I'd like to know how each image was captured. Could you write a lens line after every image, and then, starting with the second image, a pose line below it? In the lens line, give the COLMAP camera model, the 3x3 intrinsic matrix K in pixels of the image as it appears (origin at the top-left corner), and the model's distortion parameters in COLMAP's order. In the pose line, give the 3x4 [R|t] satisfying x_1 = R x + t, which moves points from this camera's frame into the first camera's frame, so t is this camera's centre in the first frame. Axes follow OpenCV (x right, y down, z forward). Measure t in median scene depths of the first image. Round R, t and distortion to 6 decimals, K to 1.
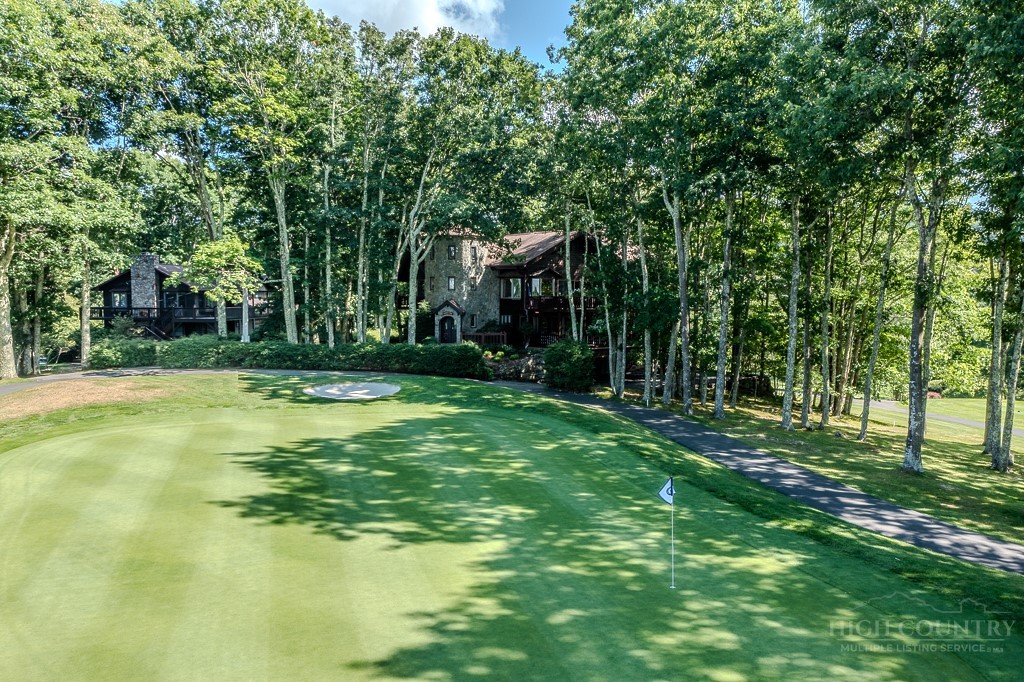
lens RADIAL K [[836.6, 0, 512.9], [0, 836.6, 338.6], [0, 0, 1]] dist [-0.014199, 0.007966]
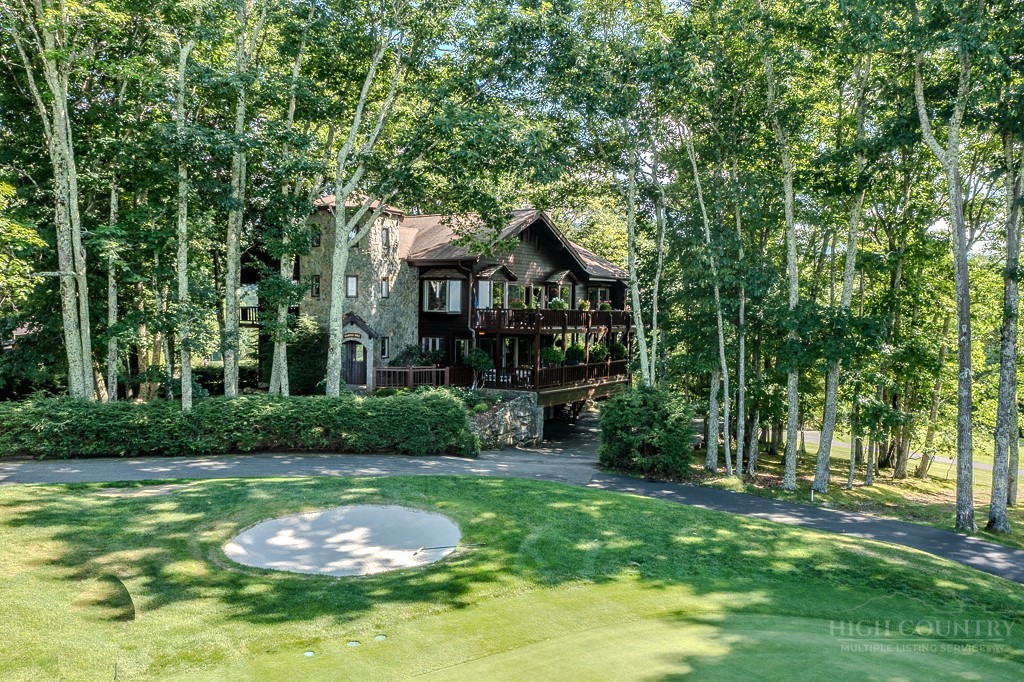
lens RADIAL K [[836.6, 0, 514.0], [0, 836.6, 340.6], [0, 0, 1]] dist [-0.014199, 0.007966]
pose [[0.944995, -0.005074, 0.327045, -0.161108], [0.009389, 0.999888, -0.011615, -0.018279], [-0.326950, 0.014047, 0.944937, 0.385276]]
